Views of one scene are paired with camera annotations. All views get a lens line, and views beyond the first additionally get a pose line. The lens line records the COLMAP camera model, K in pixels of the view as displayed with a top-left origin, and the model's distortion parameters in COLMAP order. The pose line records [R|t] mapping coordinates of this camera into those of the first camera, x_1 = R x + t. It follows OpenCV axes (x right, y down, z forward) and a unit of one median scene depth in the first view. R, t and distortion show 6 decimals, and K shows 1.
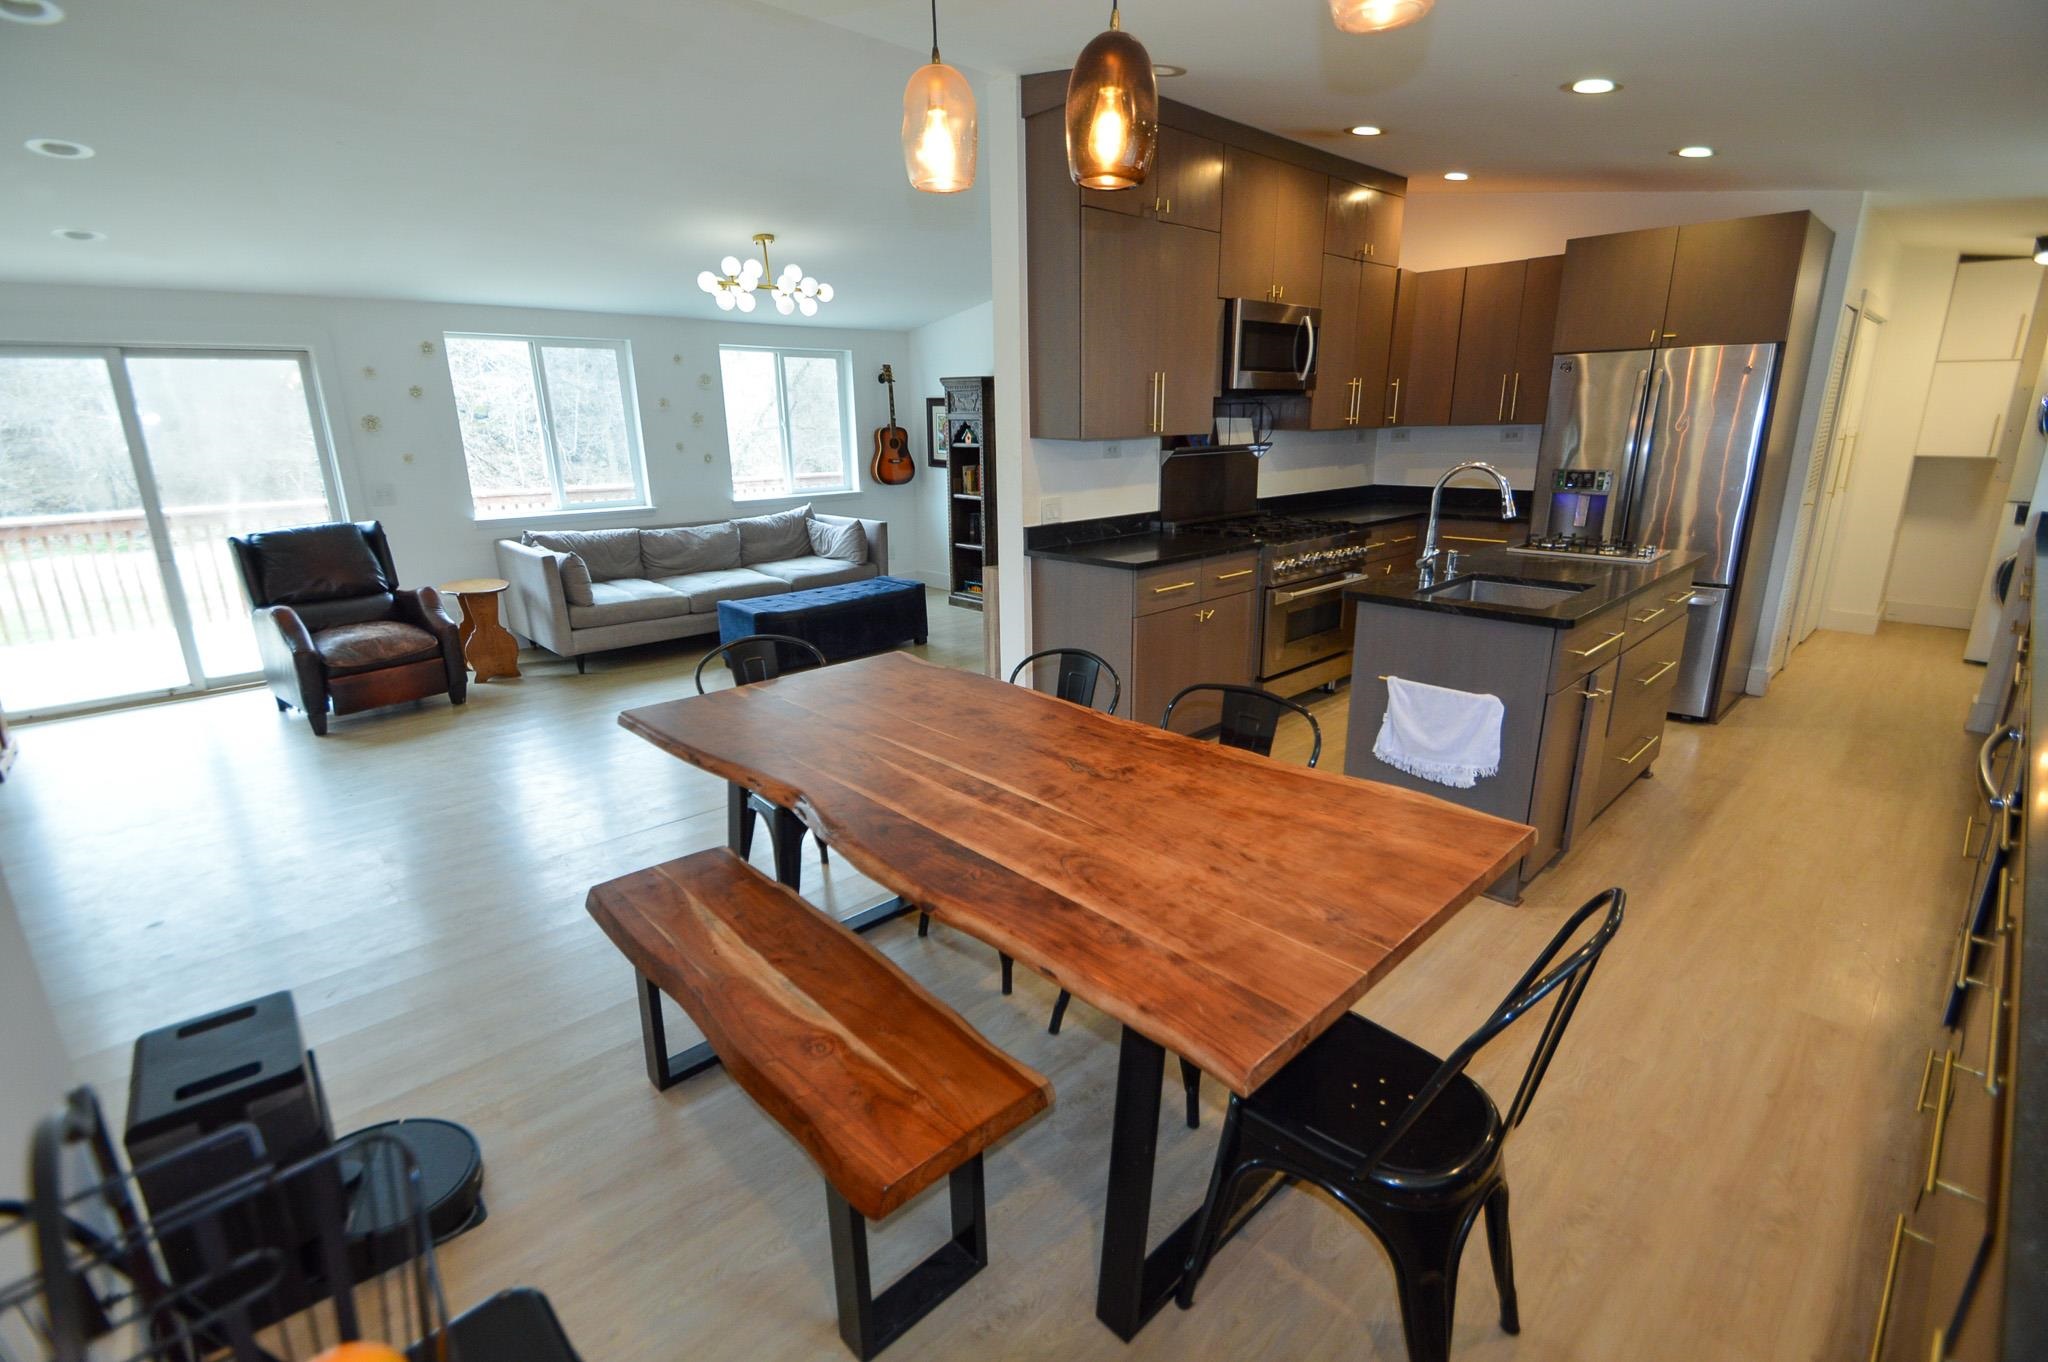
lens RADIAL K [[902.5, 0, 1028.4], [0, 902.5, 679.5], [0, 0, 1]] dist [-0.000360, -0.007390]
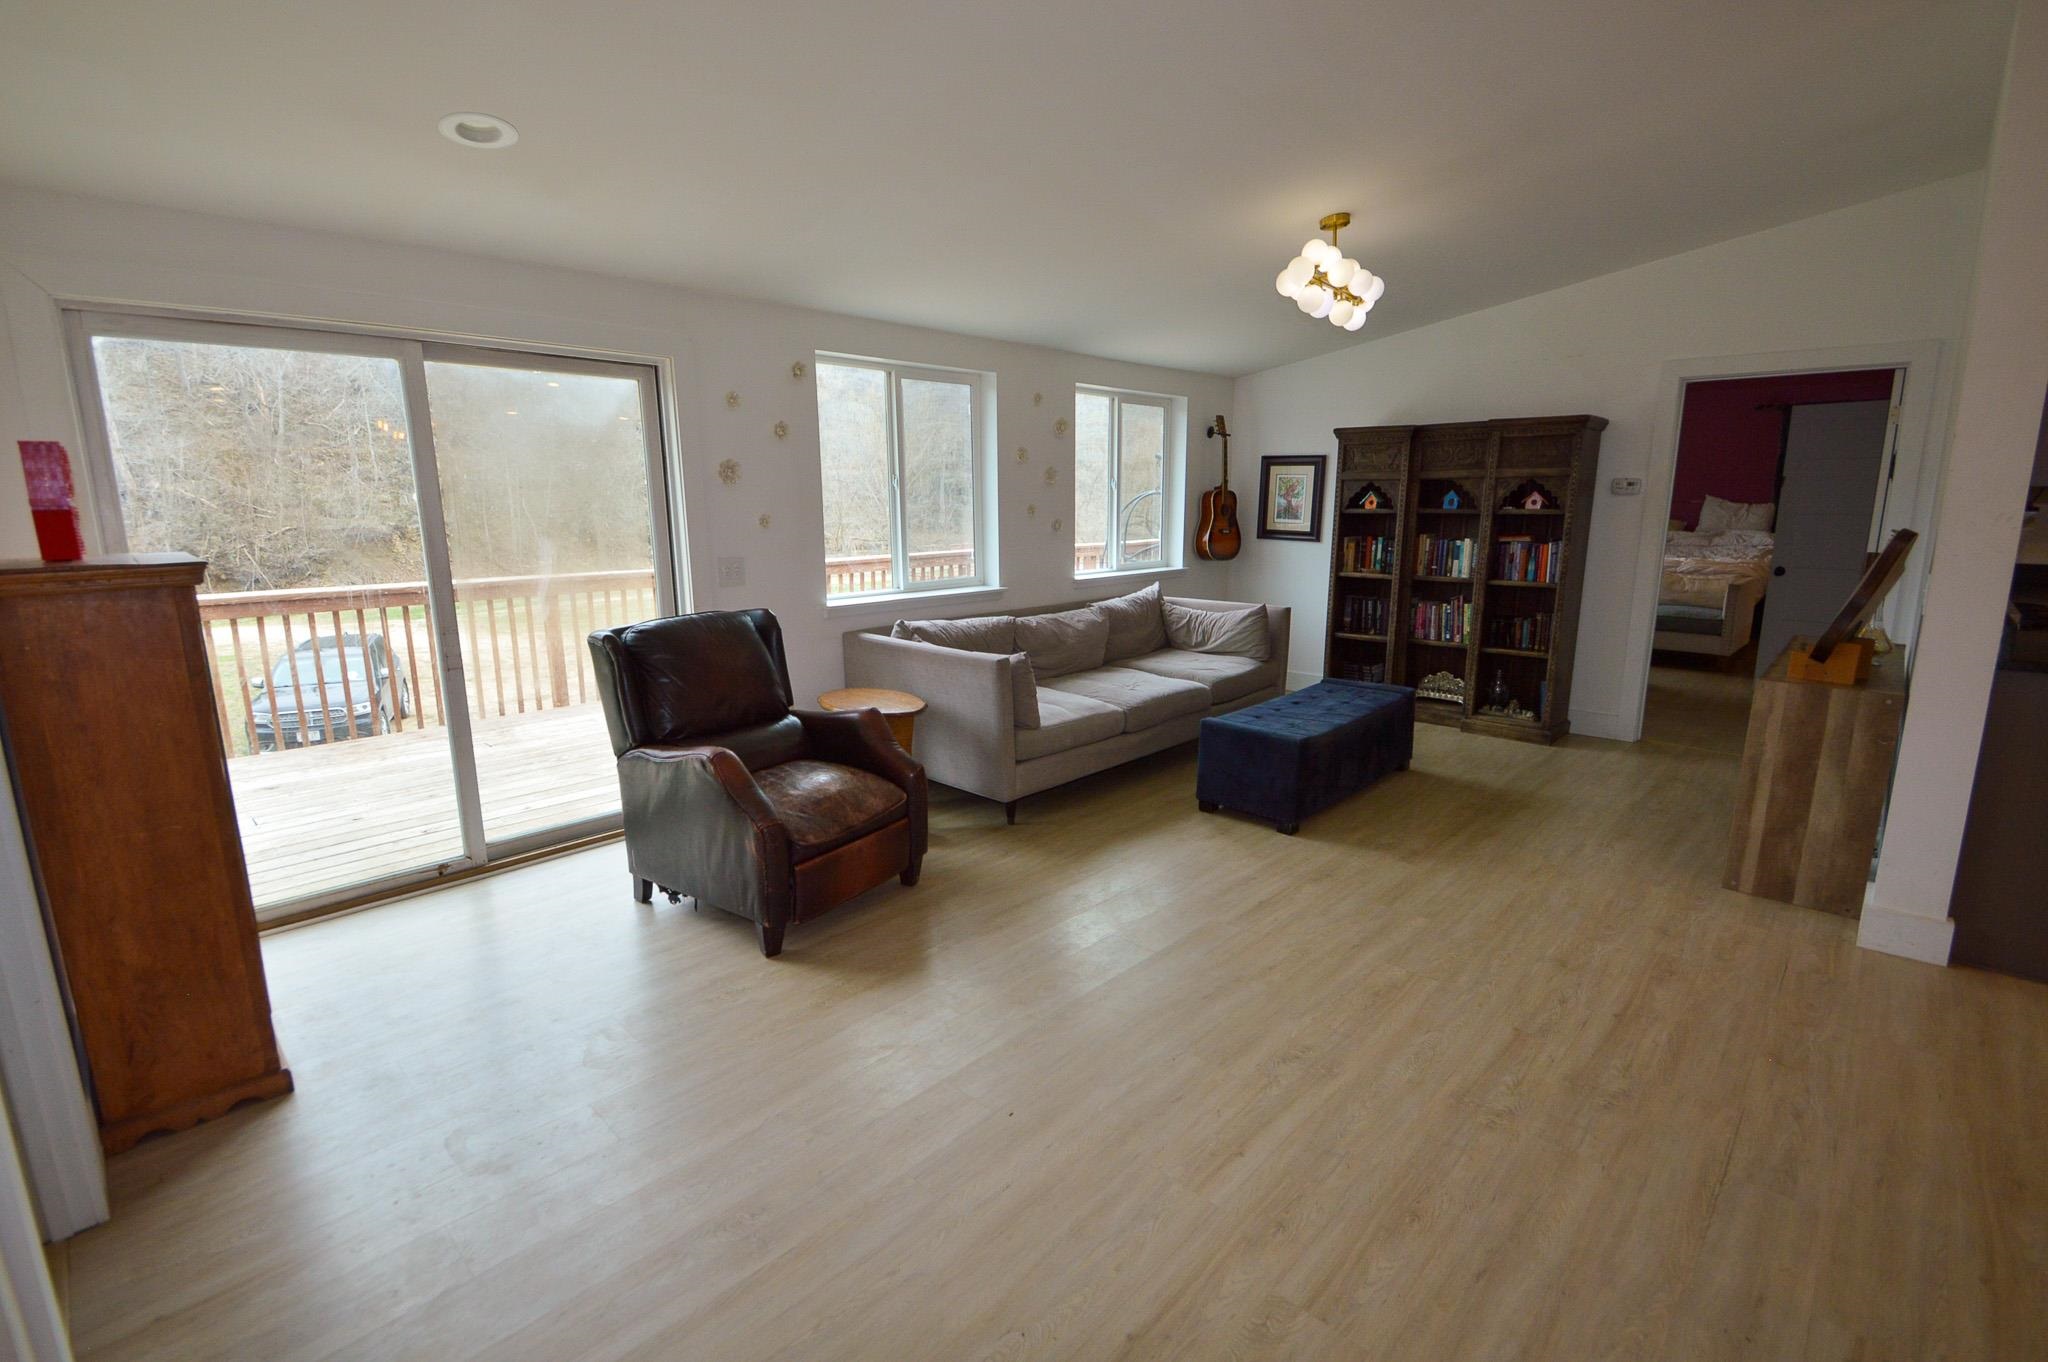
lens RADIAL K [[902.5, 0, 1026.2], [0, 902.5, 679.5], [0, 0, 1]] dist [-0.000360, -0.007390]
pose [[0.998640, -0.004770, 0.051919, -0.597233], [0.009078, 0.996504, -0.083049, -0.068507], [-0.051341, 0.083408, 0.995192, 0.335428]]
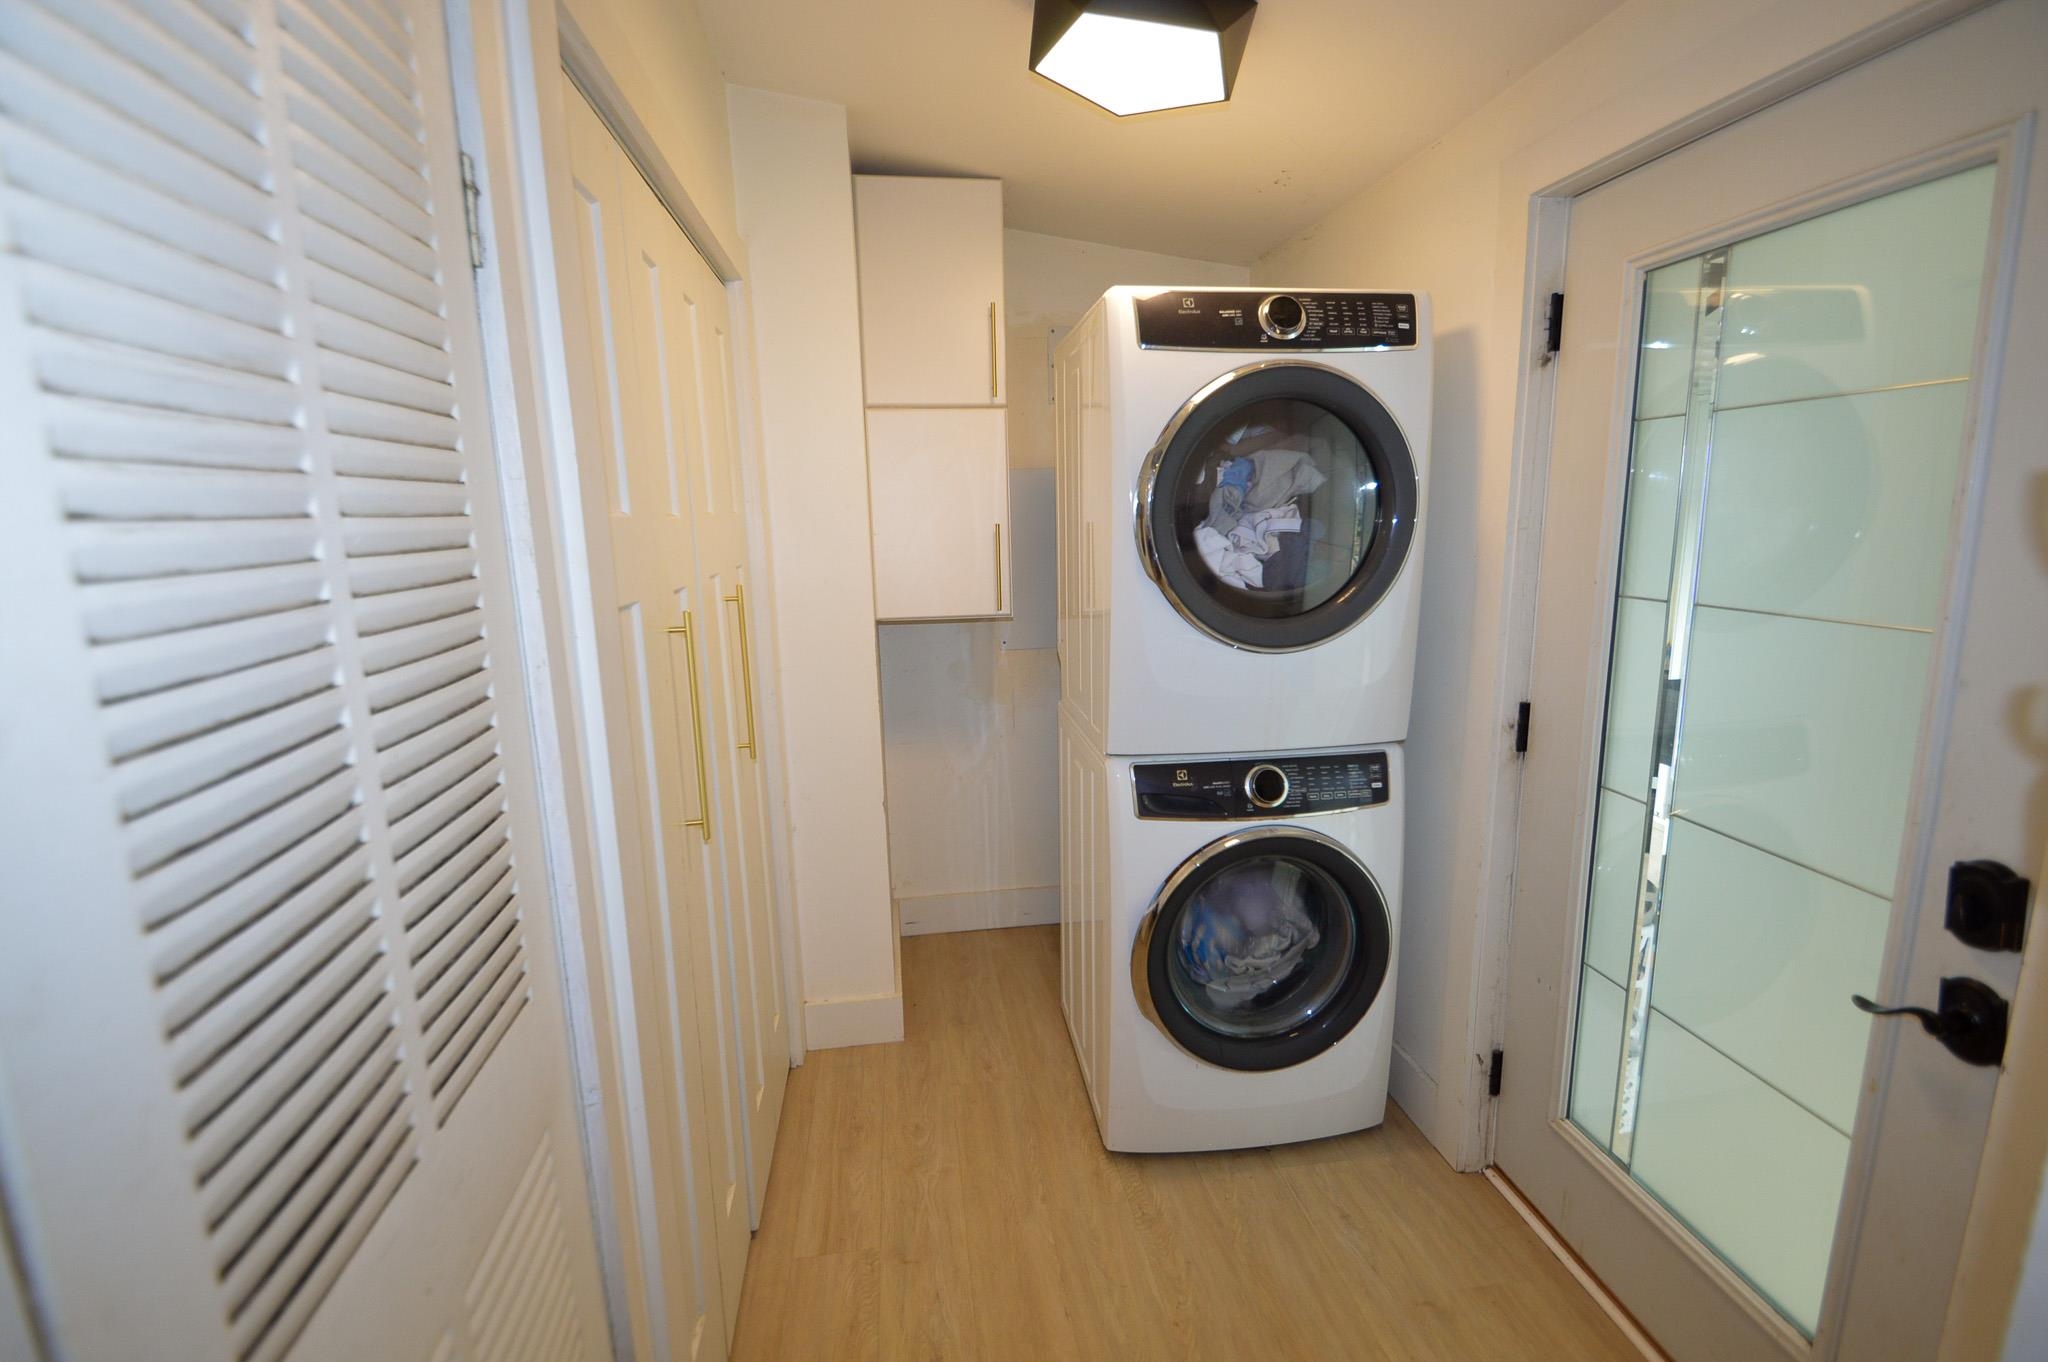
lens RADIAL K [[902.5, 0, 1034.4], [0, 902.5, 681.7], [0, 0, 1]] dist [-0.000360, -0.007390]
pose [[0.565252, -0.154329, 0.810353, 0.815259], [0.235925, 0.971556, 0.020462, -0.255022], [-0.790461, 0.179616, 0.585584, 0.831939]]
